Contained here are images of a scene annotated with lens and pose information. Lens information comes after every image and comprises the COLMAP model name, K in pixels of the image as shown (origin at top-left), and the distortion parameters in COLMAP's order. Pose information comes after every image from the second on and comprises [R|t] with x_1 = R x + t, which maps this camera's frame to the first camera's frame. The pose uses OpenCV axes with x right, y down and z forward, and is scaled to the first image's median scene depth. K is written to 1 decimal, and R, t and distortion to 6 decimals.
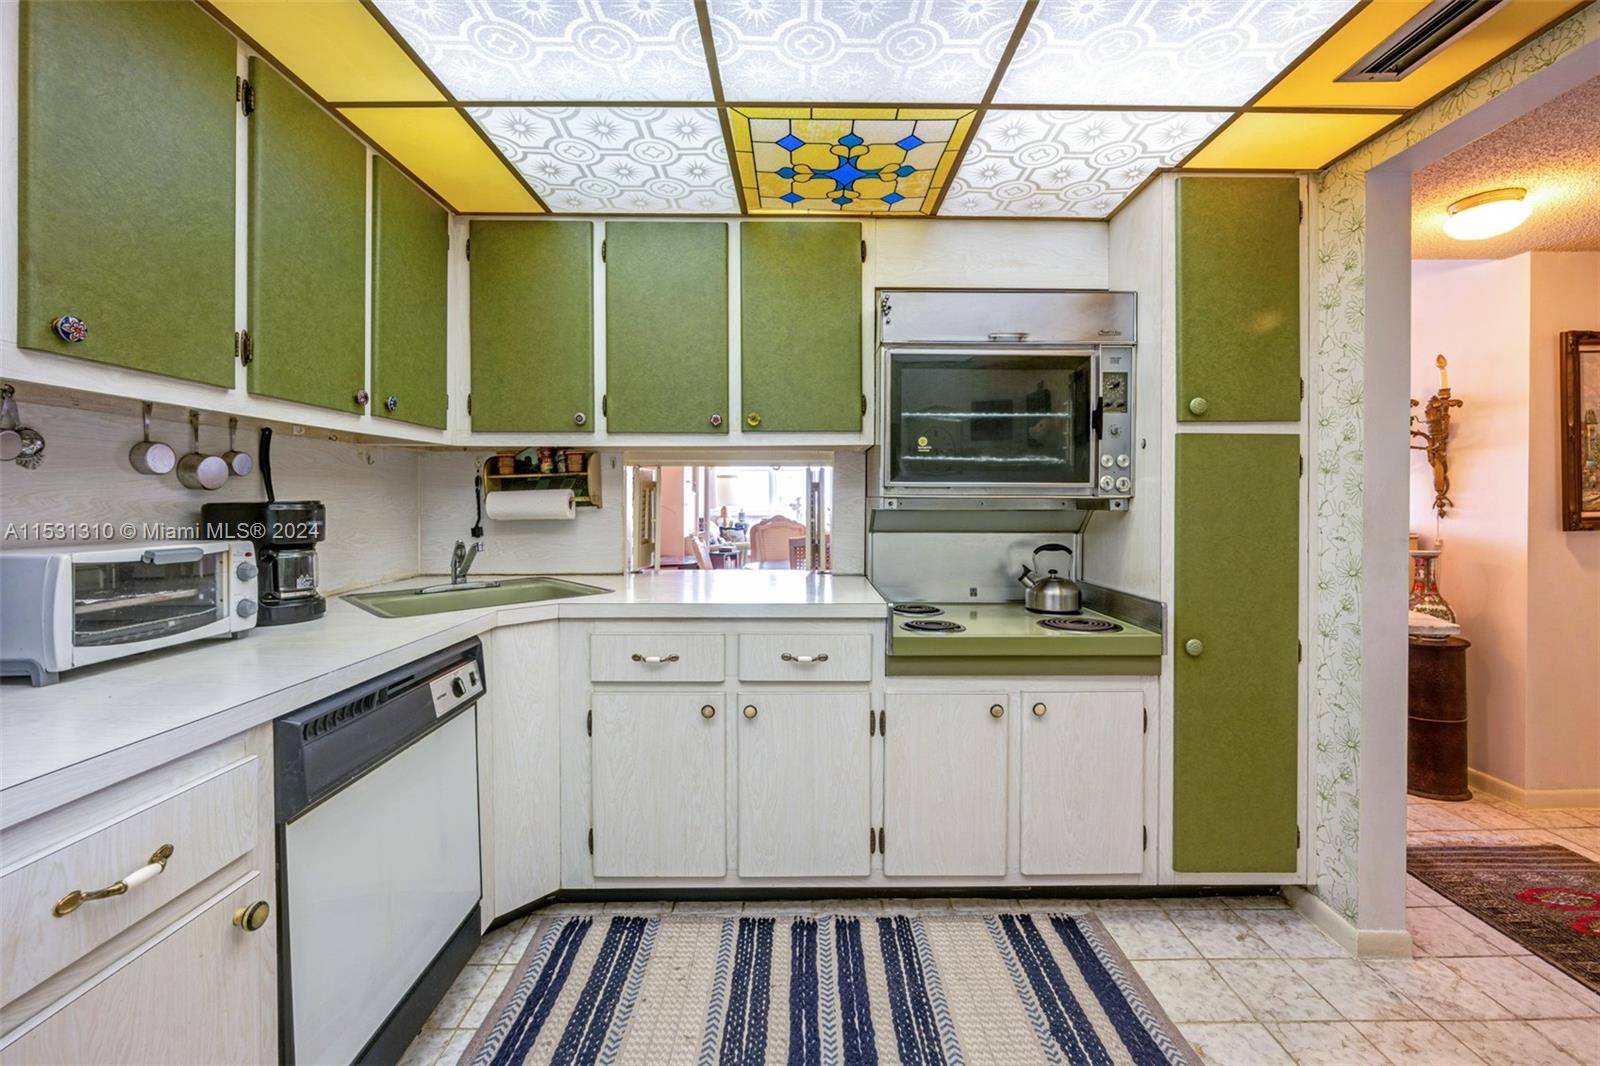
lens RADIAL K [[654.1, 0, 804.7], [0, 654.1, 499.3], [0, 0, 1]] dist [-0.006398, 0.000765]
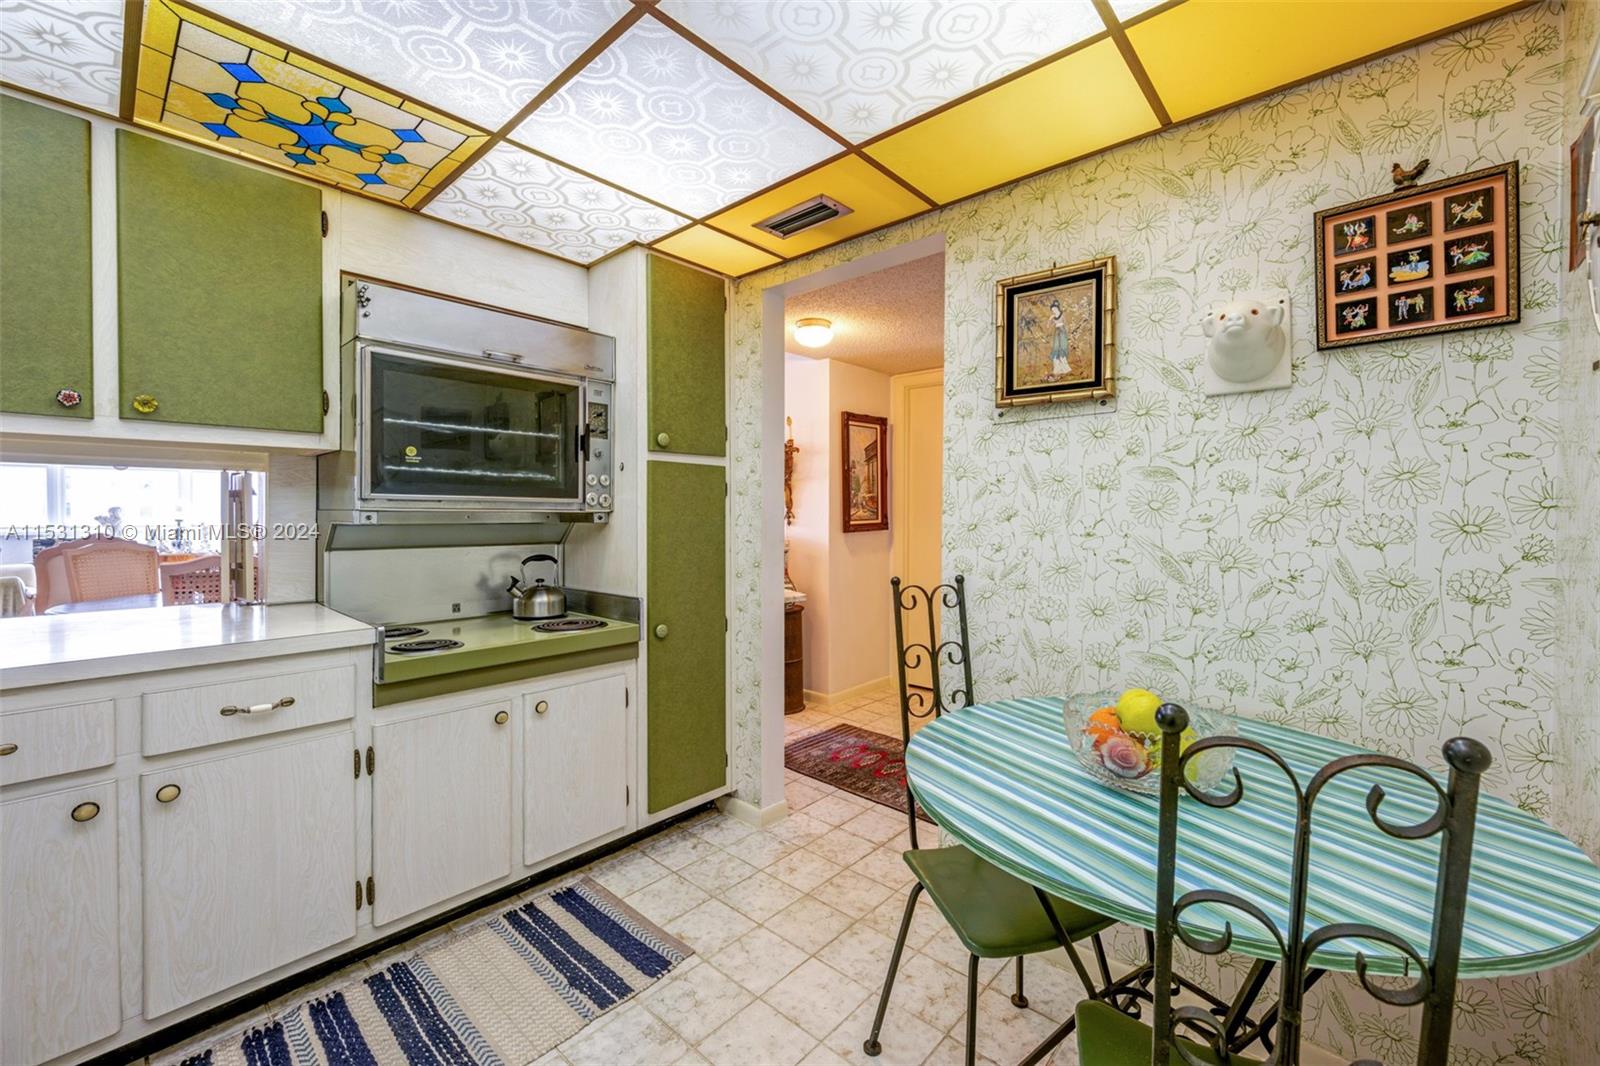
lens RADIAL K [[654.1, 0, 804.7], [0, 654.1, 499.3], [0, 0, 1]] dist [-0.006398, 0.000765]
pose [[0.675368, 0.016617, 0.737294, -0.143639], [-0.003827, 0.999812, -0.019027, -0.004361], [-0.737471, 0.010028, 0.675304, -0.055326]]
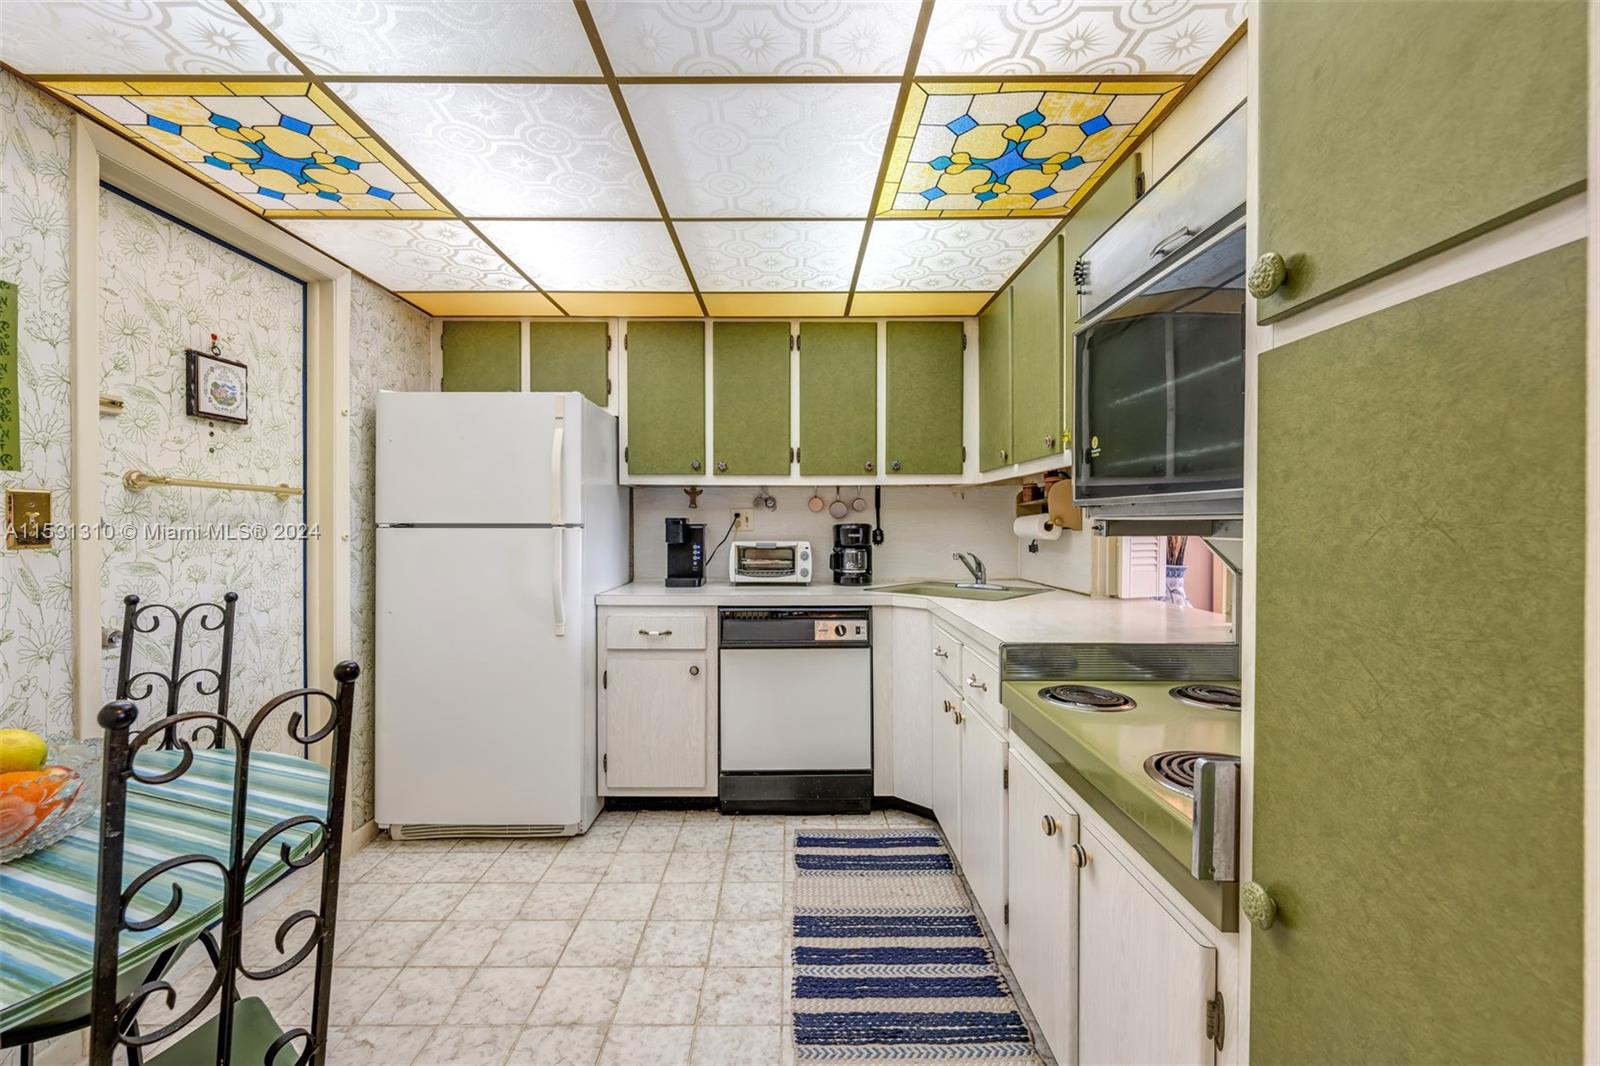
lens RADIAL K [[646.8, 0, 804.4], [0, 646.8, 523.1], [0, 0, 1]] dist [-0.002413, 0.000076]
pose [[0.002546, -0.000261, -0.999997, 0.911070], [0.000248, 1.000000, -0.000260, 0.001032], [0.999997, -0.000247, 0.002546, 0.684099]]
